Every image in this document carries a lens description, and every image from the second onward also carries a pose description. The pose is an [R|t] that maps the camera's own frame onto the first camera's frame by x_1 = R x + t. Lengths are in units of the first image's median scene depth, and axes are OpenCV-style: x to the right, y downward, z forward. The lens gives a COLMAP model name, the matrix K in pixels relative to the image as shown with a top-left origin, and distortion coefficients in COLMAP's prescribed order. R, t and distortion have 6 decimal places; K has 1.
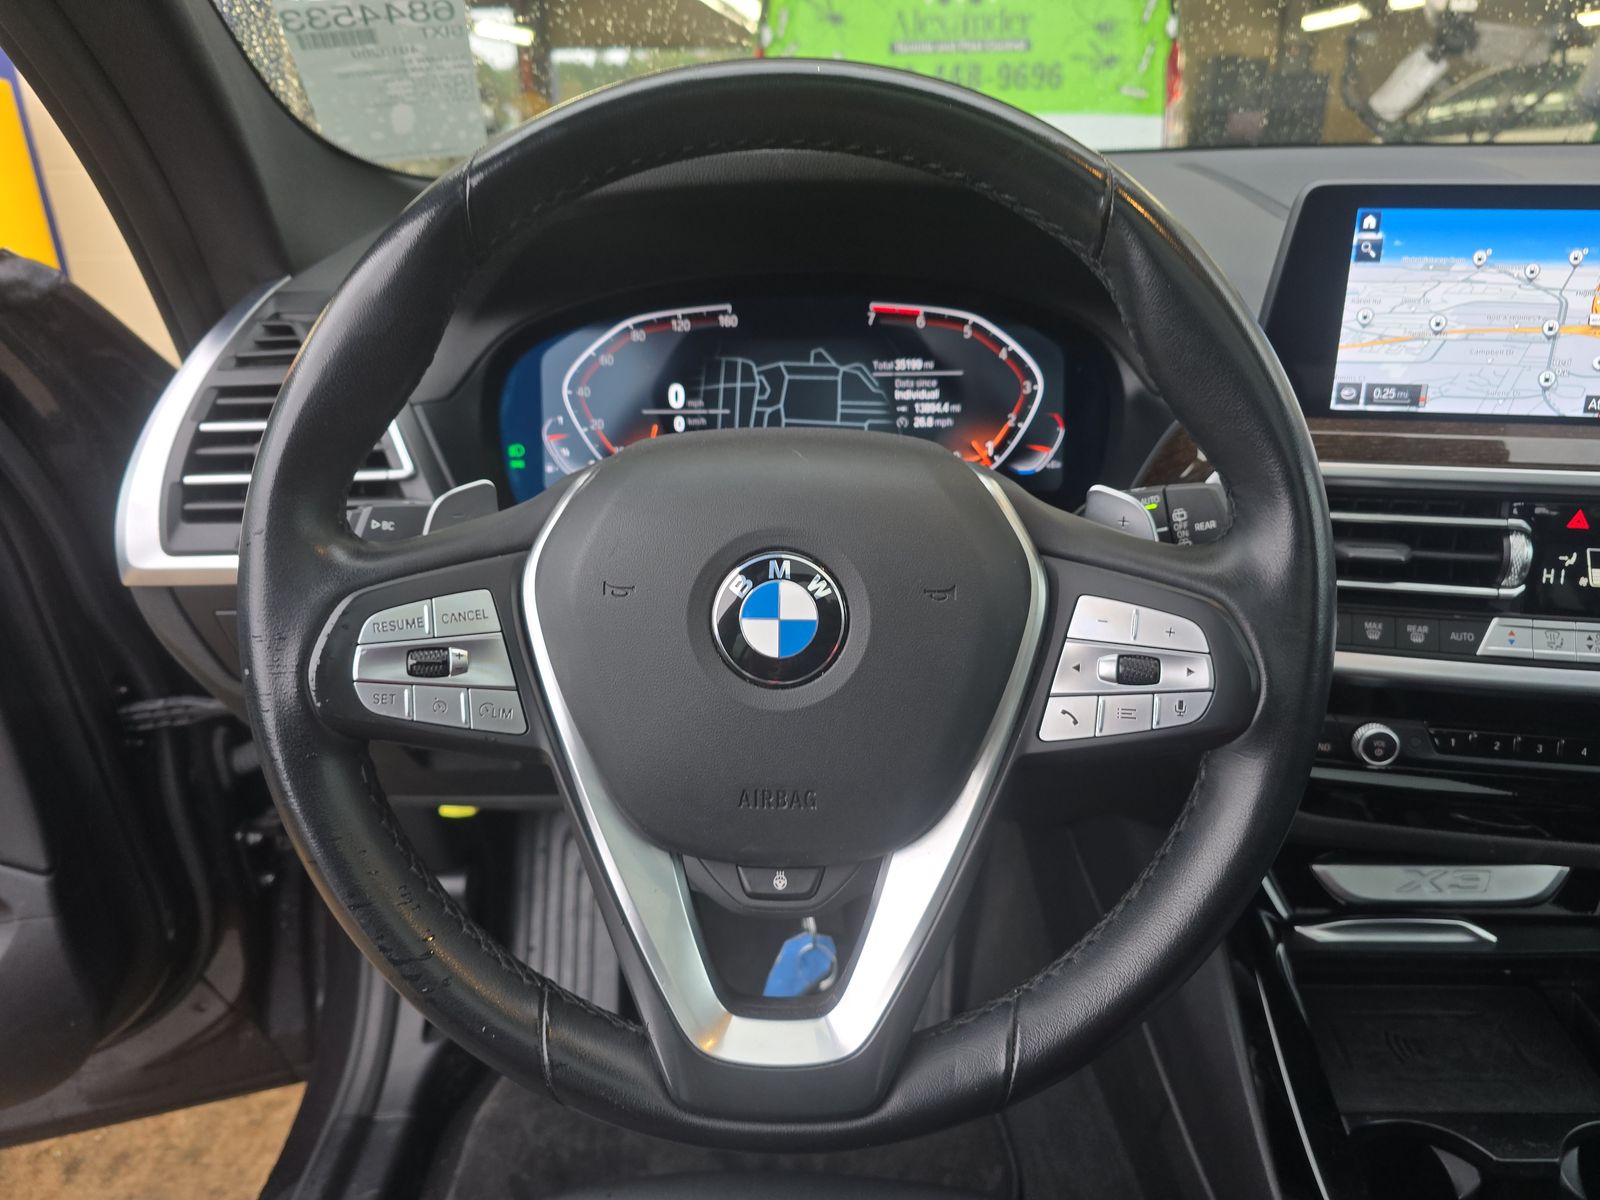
lens RADIAL K [[1131.5, 0, 800.0], [0, 1131.5, 600.0], [0, 0, 1]] dist [0.007639, -0.008020]
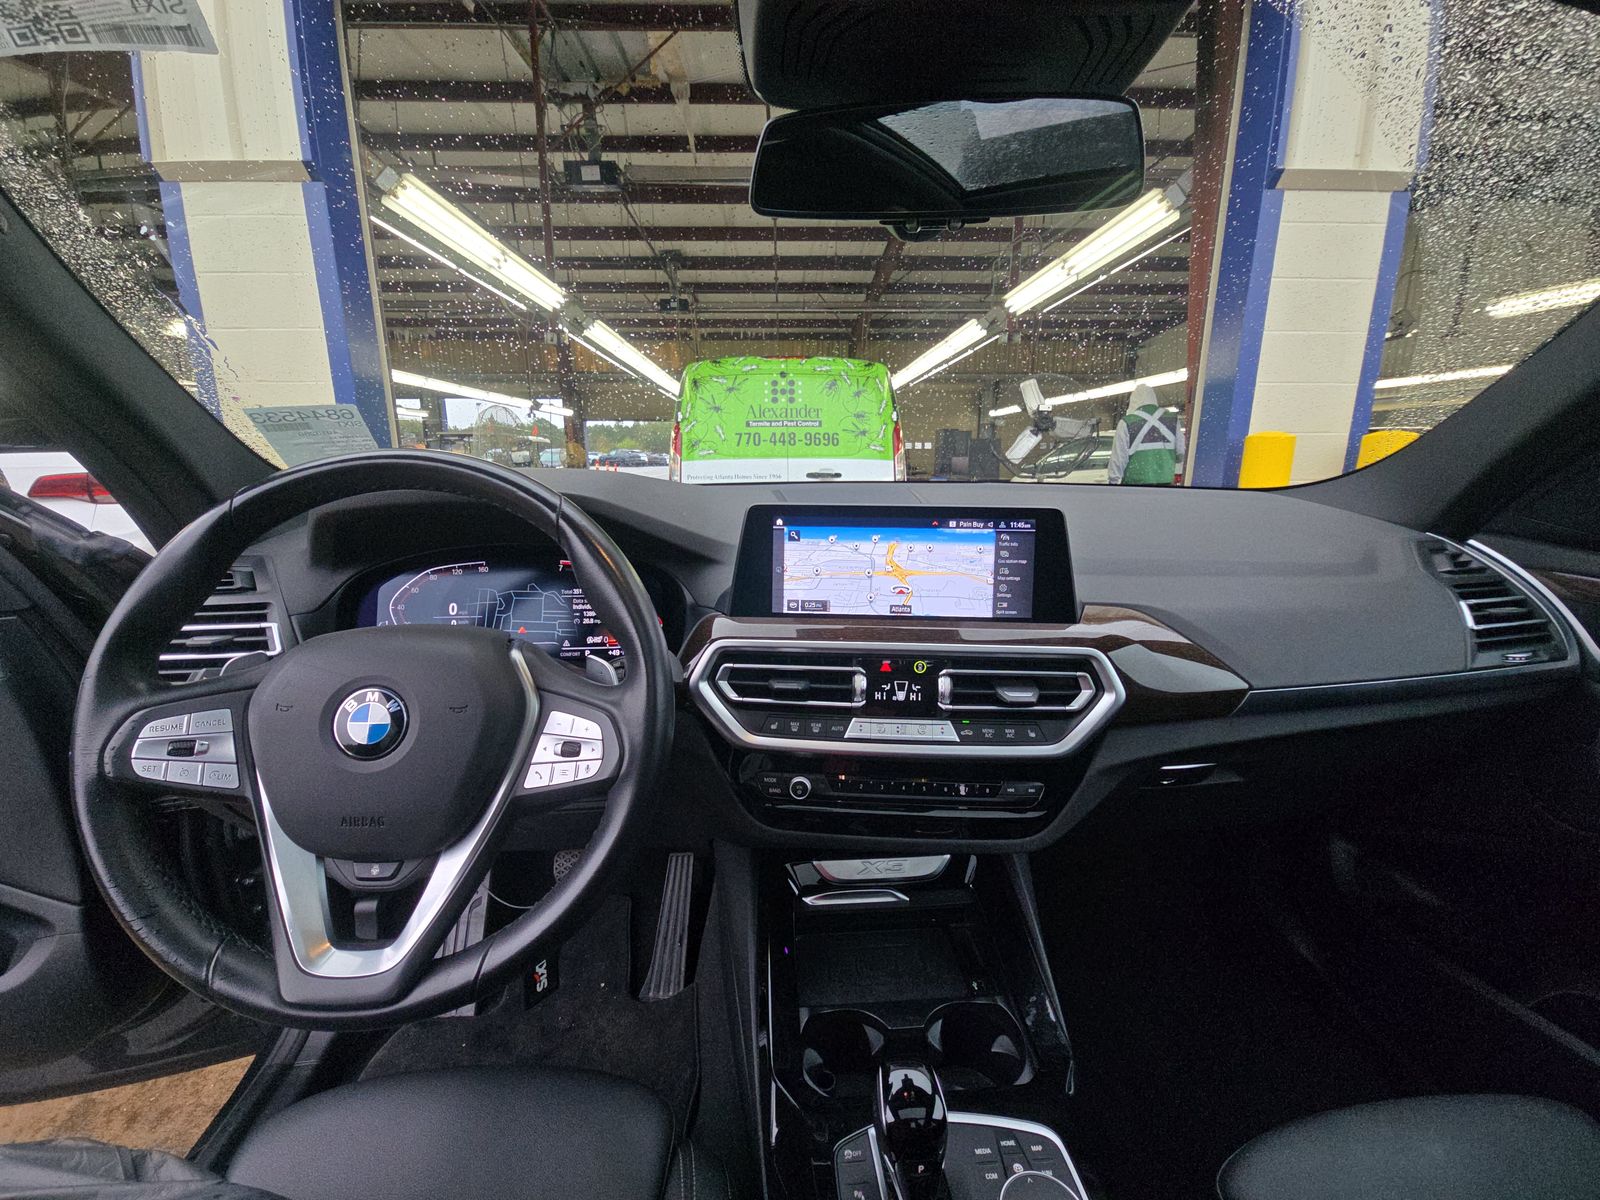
lens RADIAL K [[667.1, 0, 800.0], [0, 667.1, 600.0], [0, 0, 1]] dist [0.000213, -0.006383]
pose [[0.995607, -0.007158, 0.093356, 0.391200], [0.024732, 0.981765, -0.188483, 0.028490], [-0.090305, 0.189964, 0.977629, -0.137100]]
